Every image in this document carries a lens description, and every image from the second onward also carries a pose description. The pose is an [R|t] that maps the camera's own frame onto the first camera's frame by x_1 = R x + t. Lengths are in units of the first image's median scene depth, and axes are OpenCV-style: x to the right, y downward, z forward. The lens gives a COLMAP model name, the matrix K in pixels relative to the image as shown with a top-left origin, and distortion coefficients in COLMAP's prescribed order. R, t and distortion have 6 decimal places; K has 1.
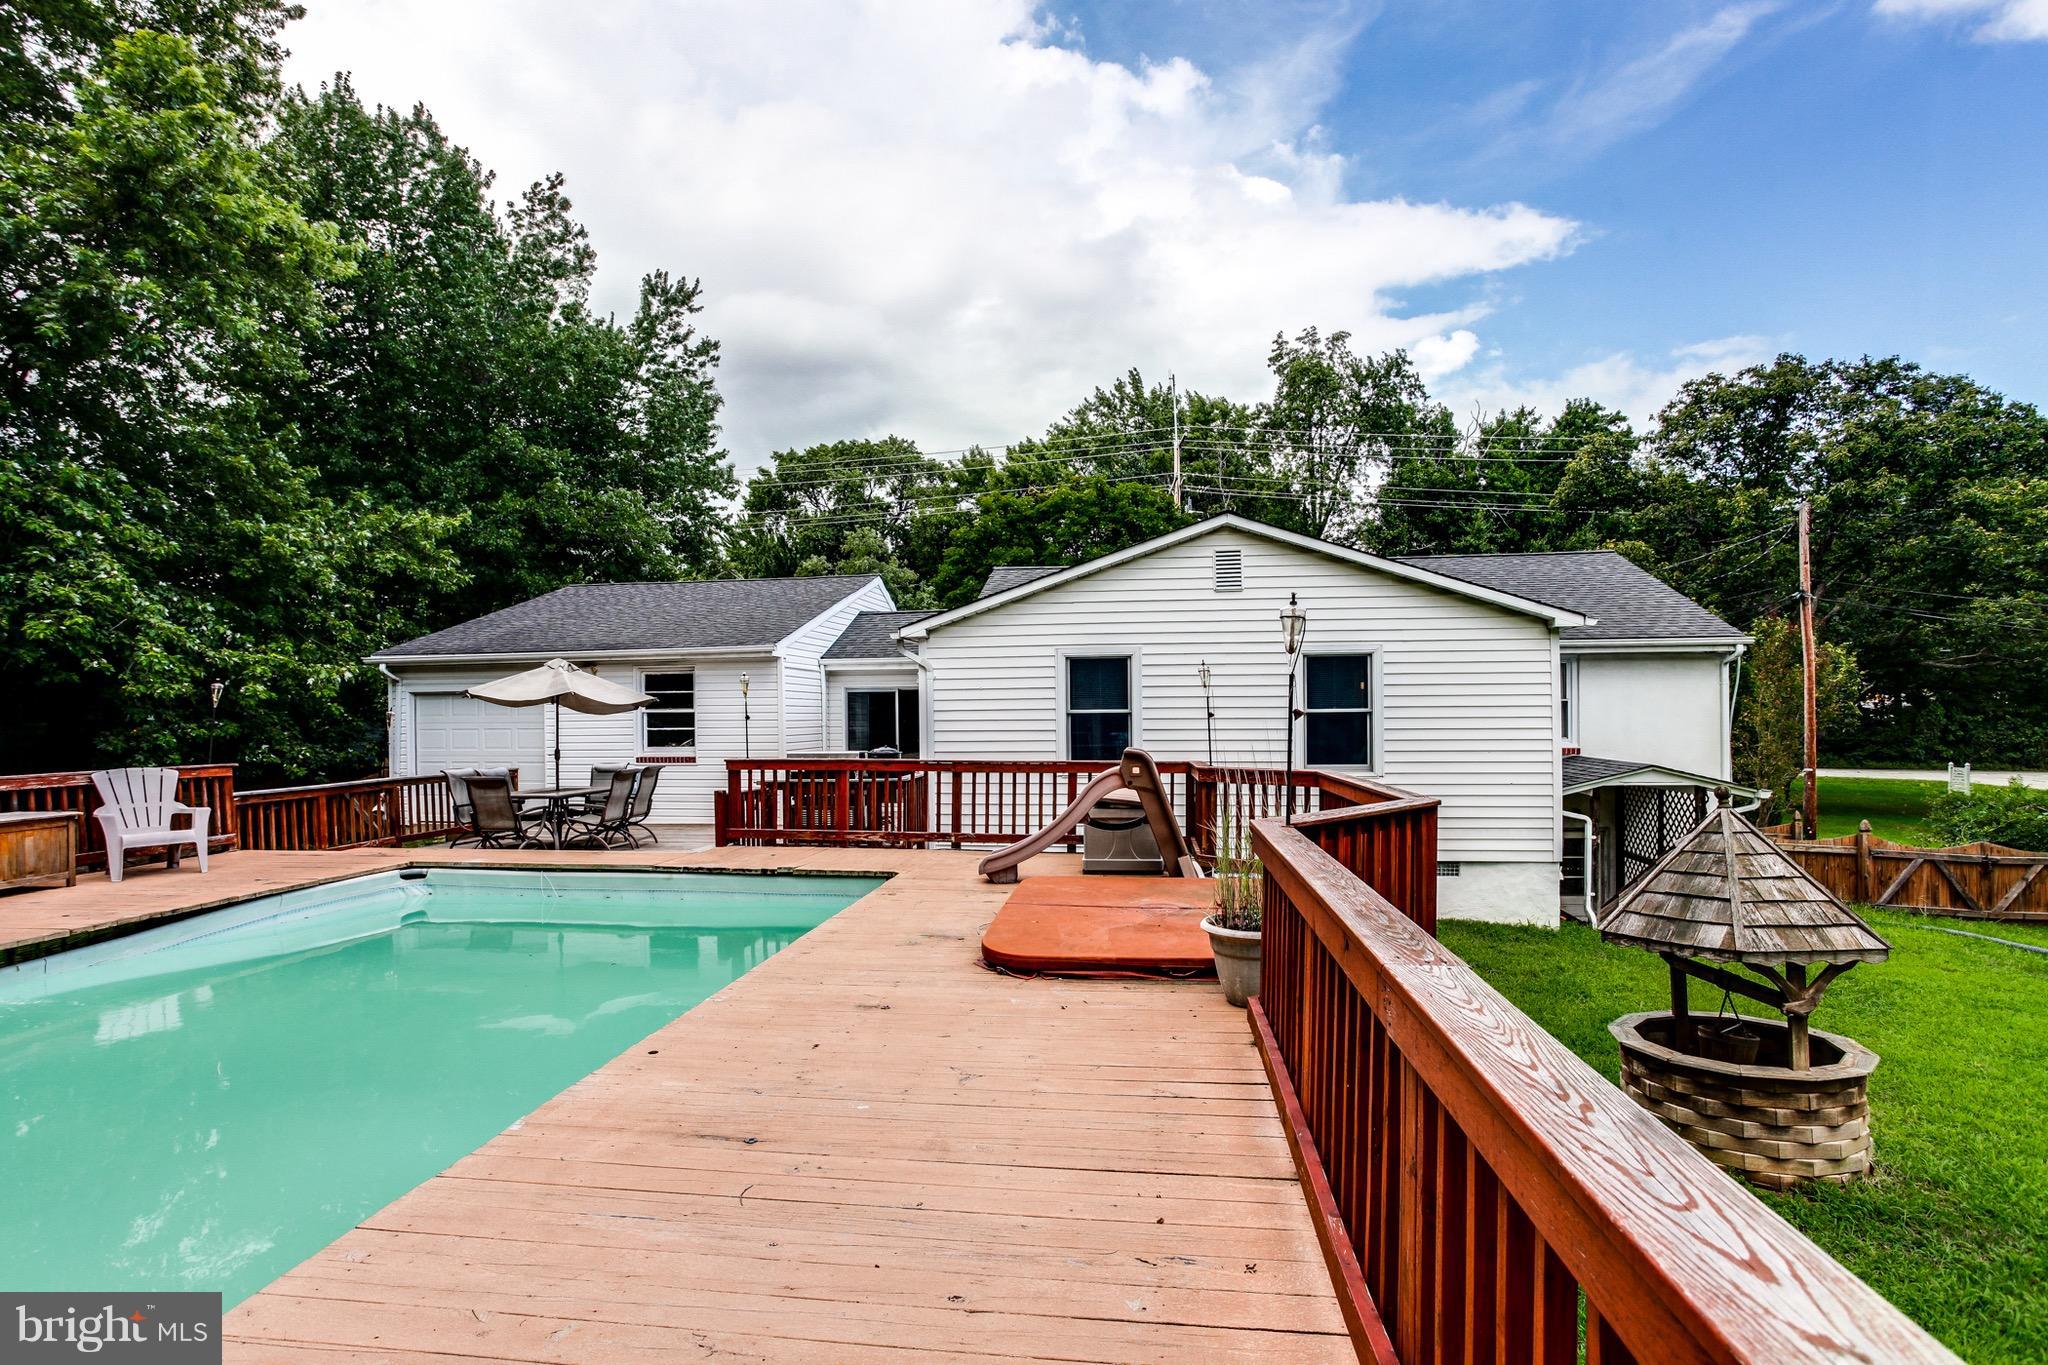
lens RADIAL K [[1009.8, 0, 986.6], [0, 1009.8, 694.4], [0, 0, 1]] dist [-0.041349, 0.000879]
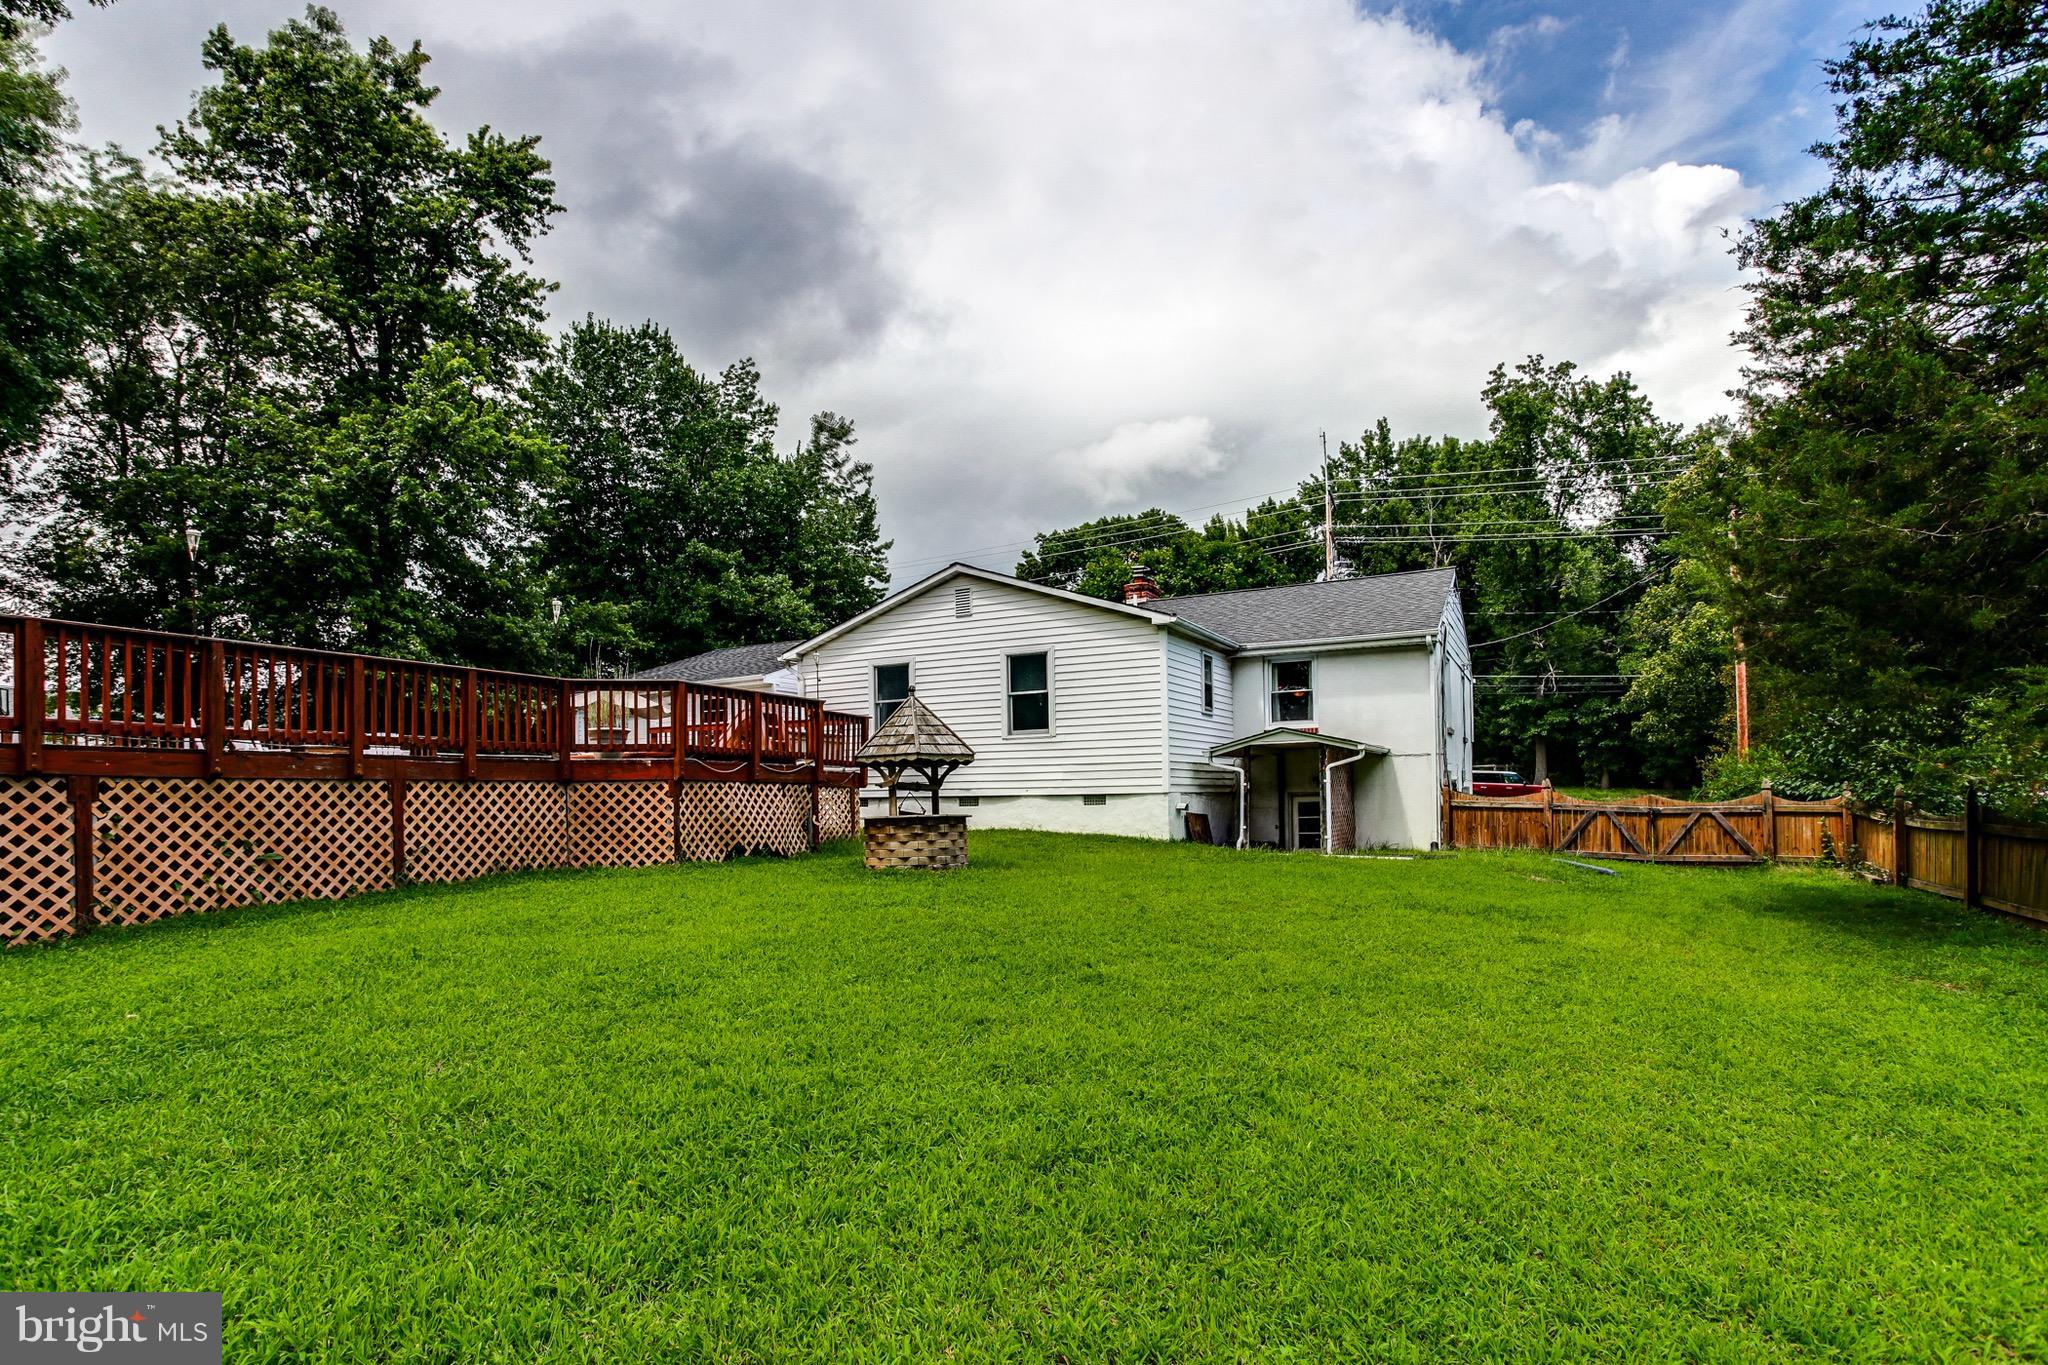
lens RADIAL K [[1050.5, 0, 978.0], [0, 1050.5, 673.5], [0, 0, 1]] dist [-0.044940, 0.000037]
pose [[0.936685, -0.044044, -0.347391, 0.379704], [0.010417, 0.995124, -0.098080, 0.064418], [0.350017, 0.088251, 0.932577, -0.221265]]
